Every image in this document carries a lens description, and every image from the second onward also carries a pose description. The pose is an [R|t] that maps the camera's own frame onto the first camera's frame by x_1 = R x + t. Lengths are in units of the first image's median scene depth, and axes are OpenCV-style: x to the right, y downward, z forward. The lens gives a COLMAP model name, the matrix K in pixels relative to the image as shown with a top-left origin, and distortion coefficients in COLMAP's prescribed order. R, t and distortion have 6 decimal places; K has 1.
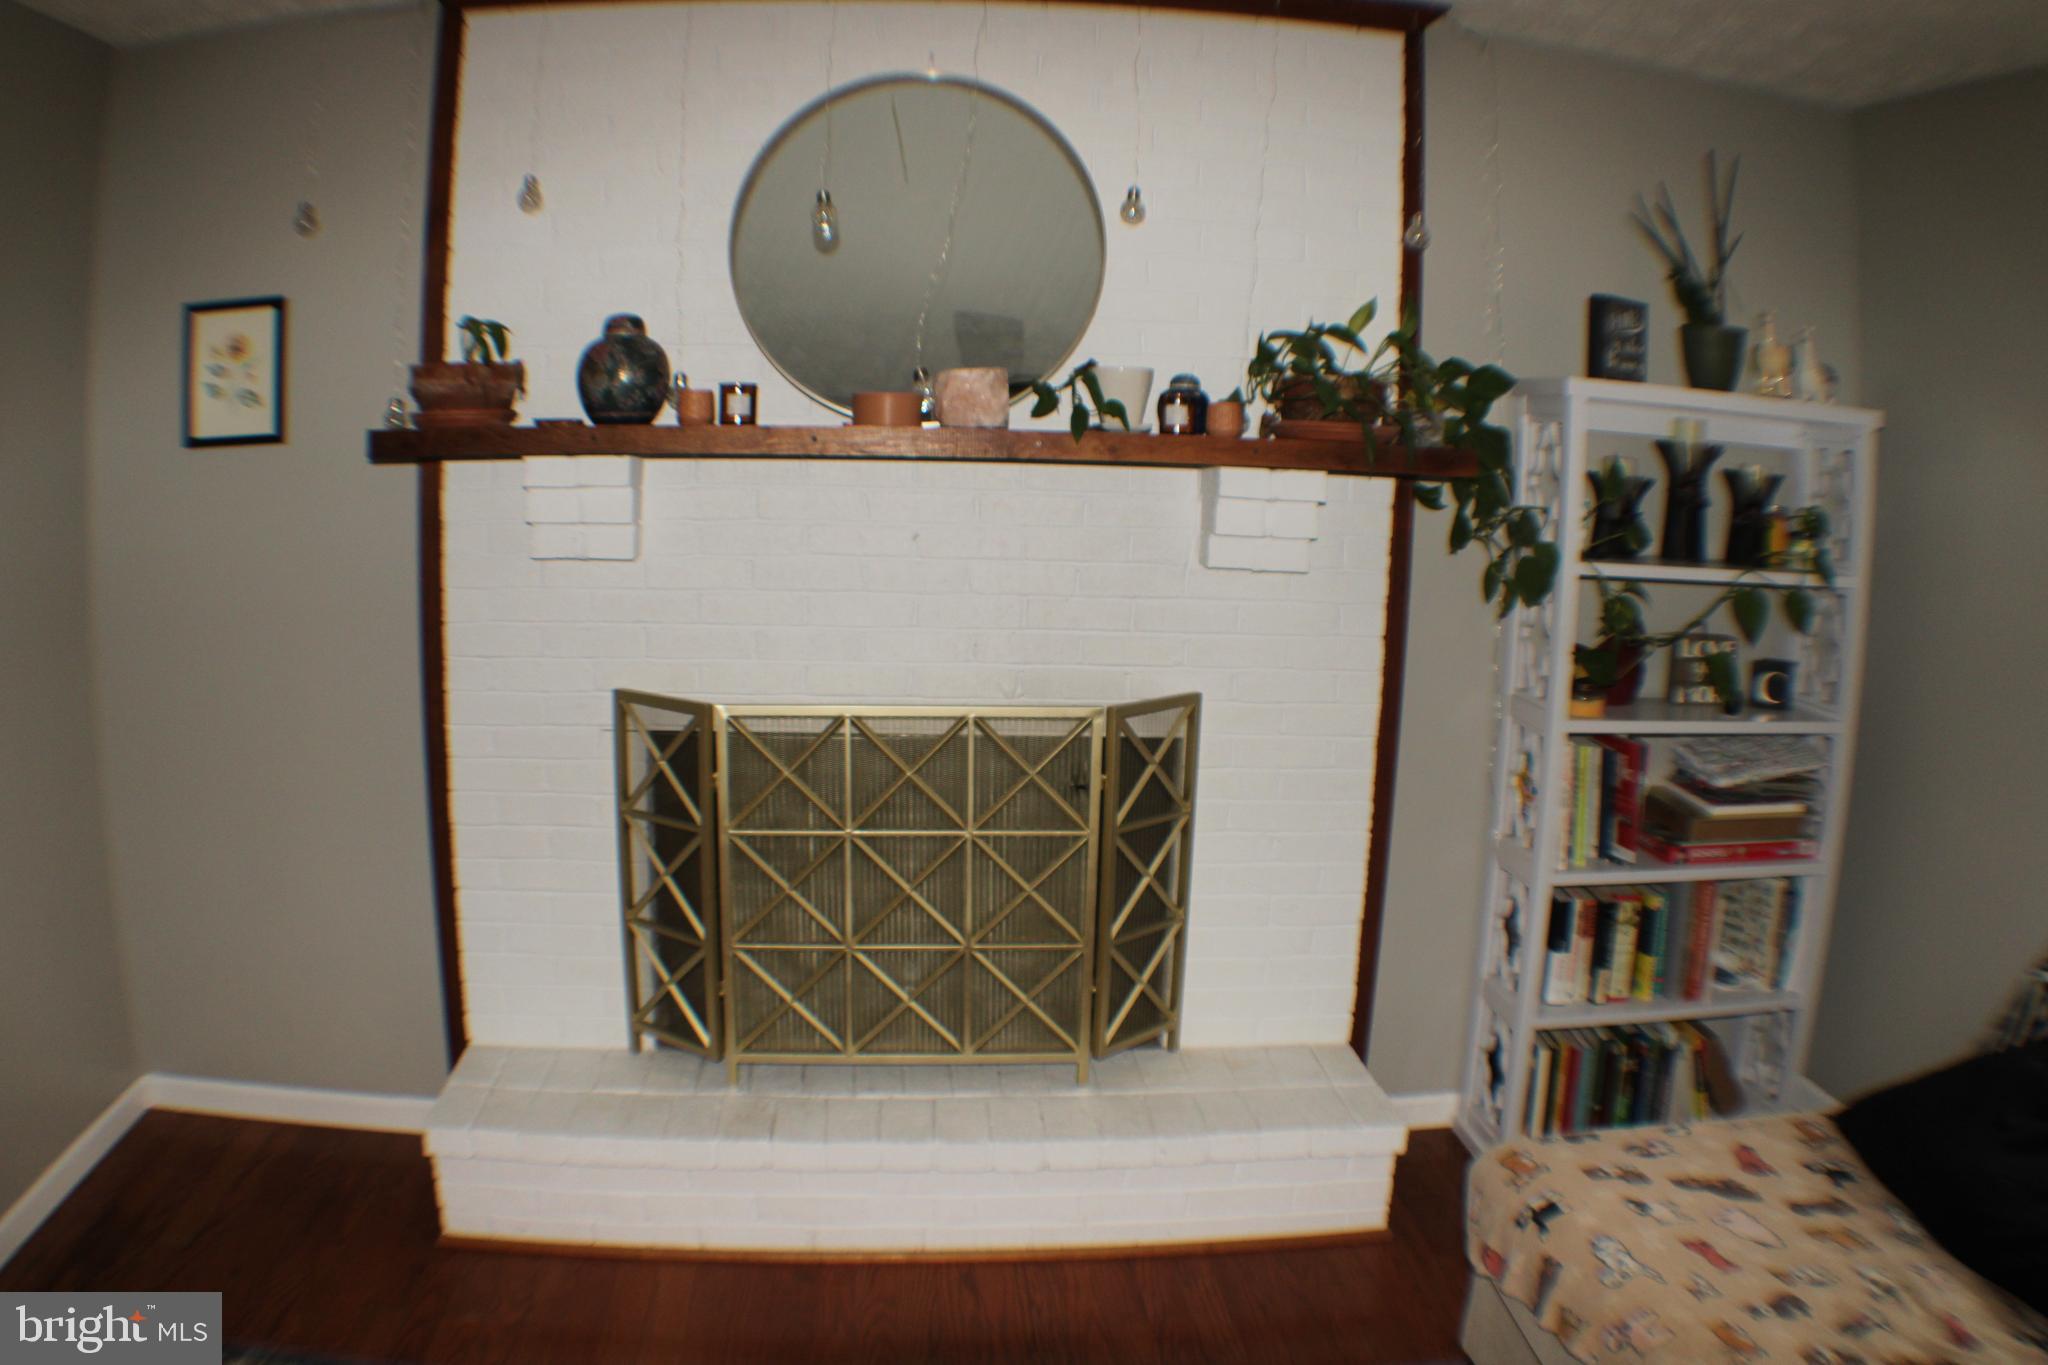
lens RADIAL K [[1583.0, 0, 1023.0], [0, 1583.0, 706.7], [0, 0, 1]] dist [-0.358818, 0.126423]
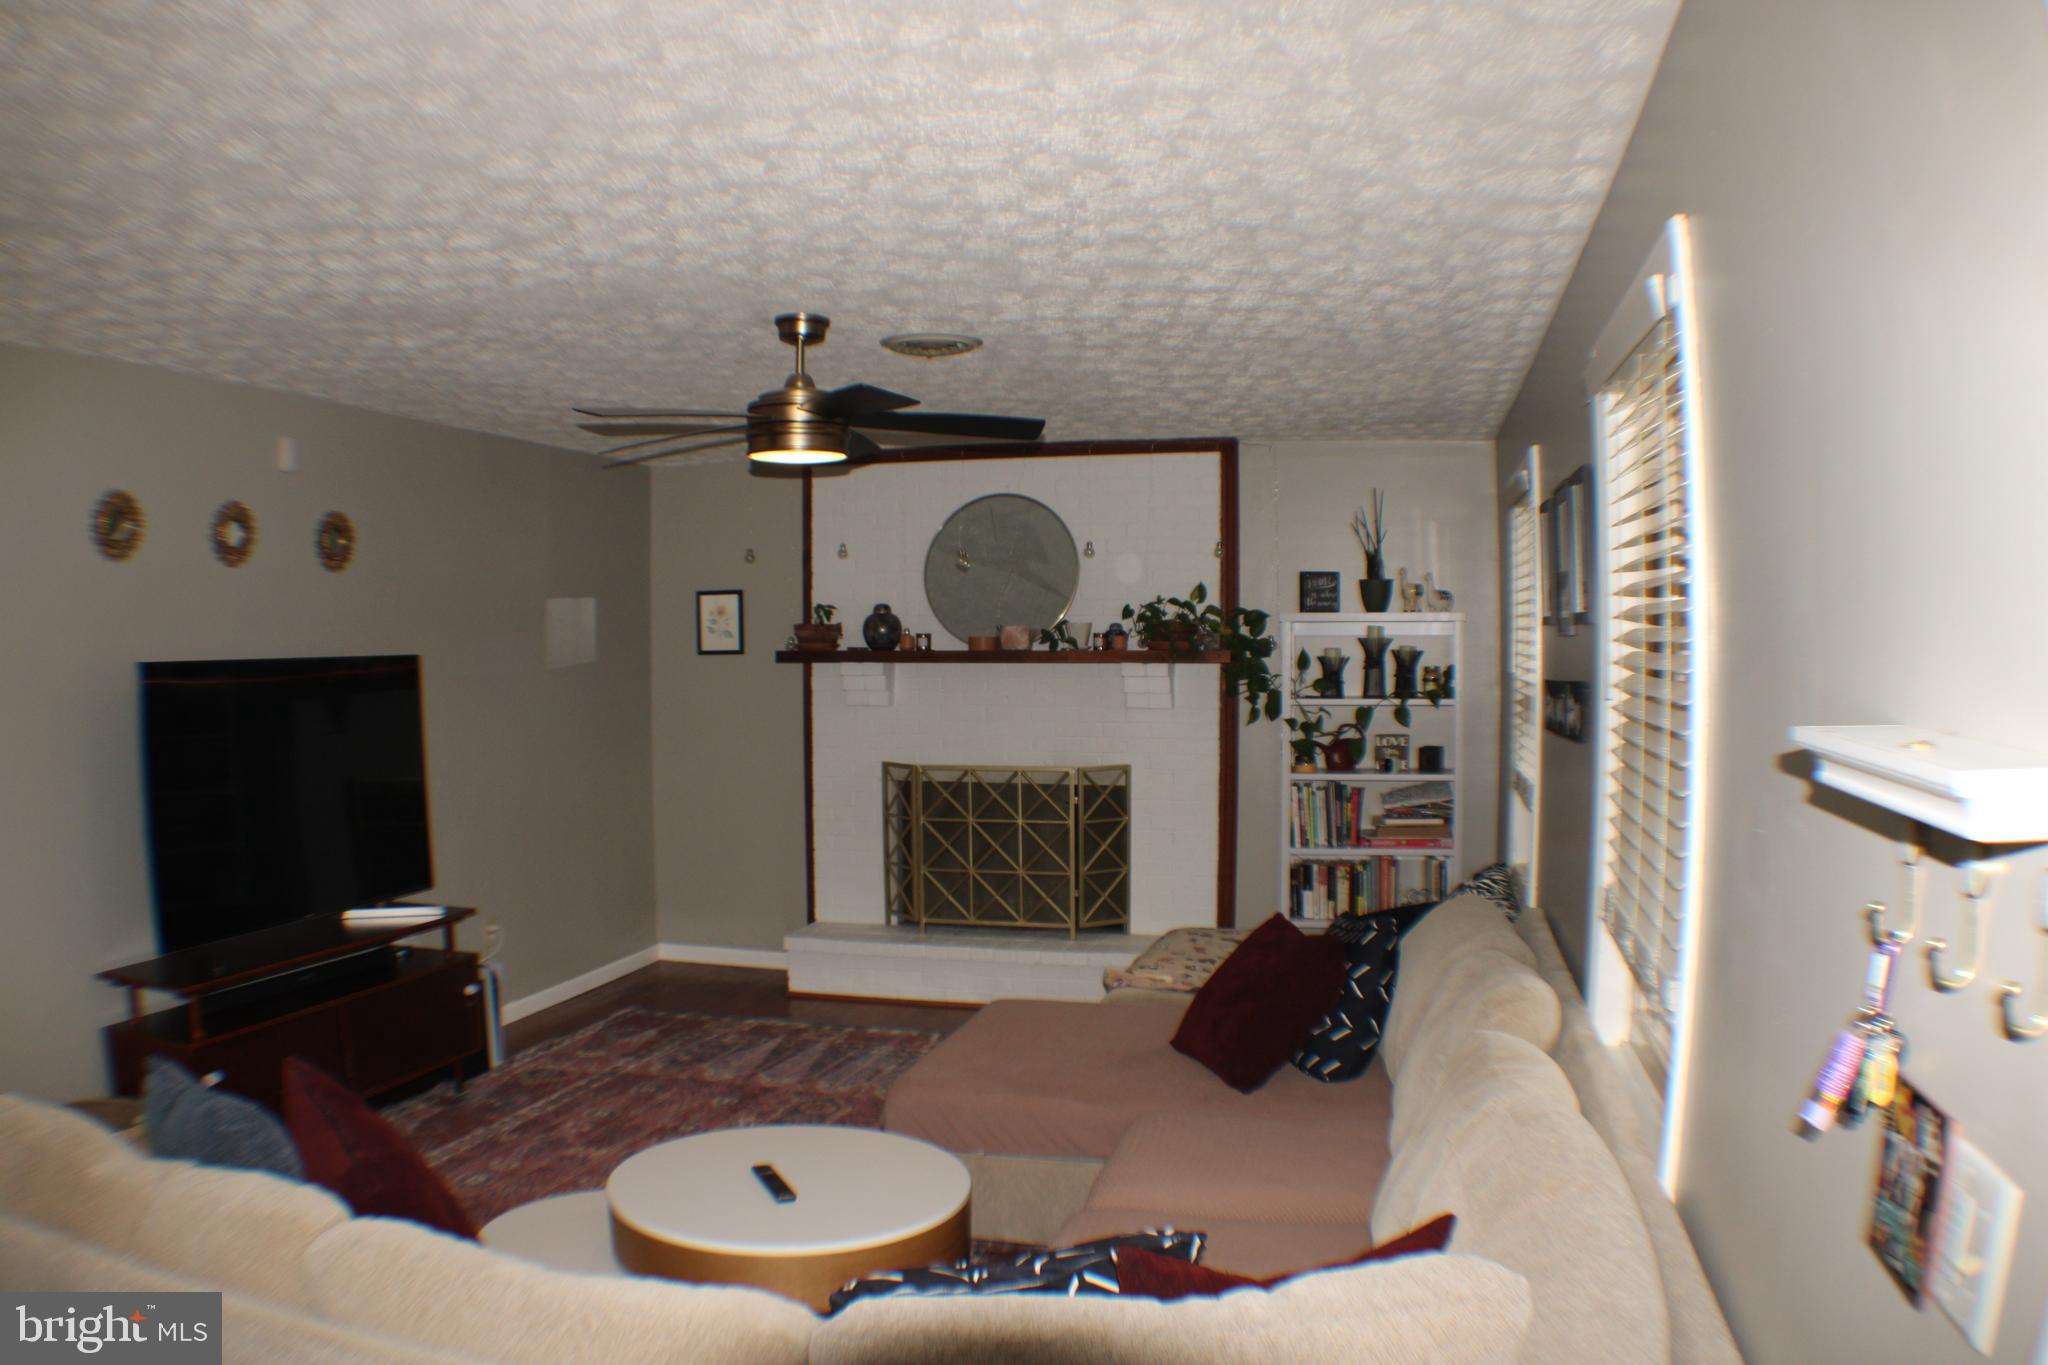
lens RADIAL K [[1583.0, 0, 1023.0], [0, 1583.0, 706.7], [0, 0, 1]] dist [-0.358818, 0.126423]
pose [[0.943236, -0.014609, -0.331802, 0.749732], [-0.026395, 0.992575, -0.118739, 0.188675], [0.331073, 0.120757, 0.935846, -1.211388]]
